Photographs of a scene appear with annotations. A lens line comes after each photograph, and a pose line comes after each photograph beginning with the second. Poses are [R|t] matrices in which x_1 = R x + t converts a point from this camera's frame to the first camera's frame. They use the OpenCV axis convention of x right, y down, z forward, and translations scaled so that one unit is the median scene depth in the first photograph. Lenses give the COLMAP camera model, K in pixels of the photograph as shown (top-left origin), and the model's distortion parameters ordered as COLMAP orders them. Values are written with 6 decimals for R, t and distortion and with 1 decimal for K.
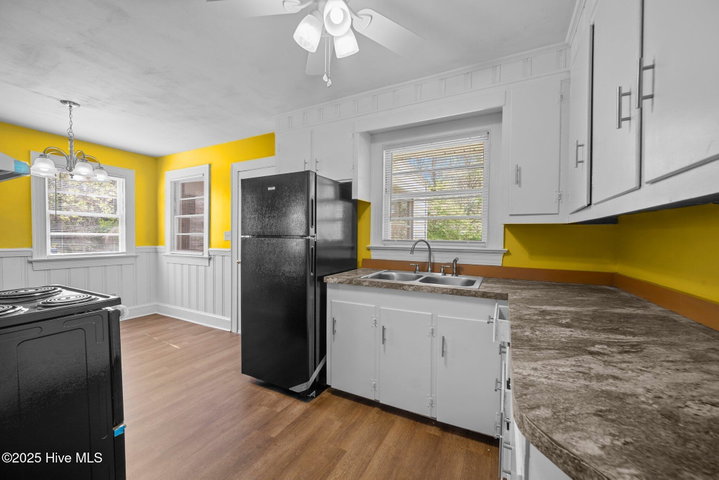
lens RADIAL K [[285.6, 0, 365.7], [0, 285.6, 242.7], [0, 0, 1]] dist [-0.011281, 0.000983]
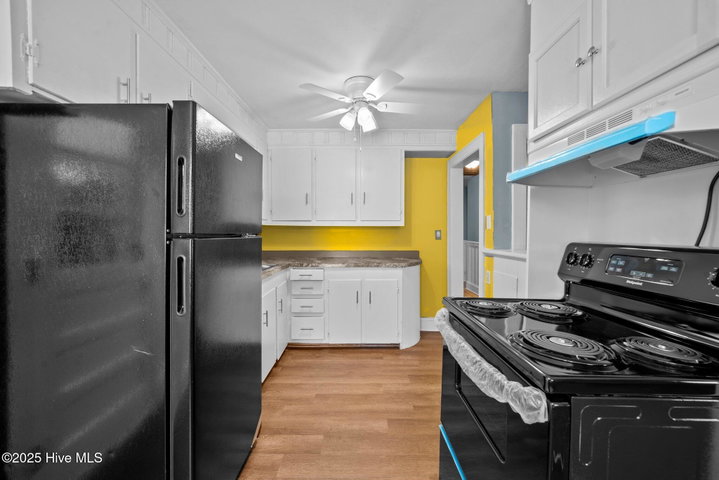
lens RADIAL K [[285.6, 0, 358.8], [0, 285.6, 234.9], [0, 0, 1]] dist [-0.011281, 0.000983]
pose [[-0.458236, -0.013632, 0.888726, -0.578538], [0.016737, 0.999573, 0.023962, -0.017102], [-0.888673, 0.025855, -0.457812, 0.611872]]
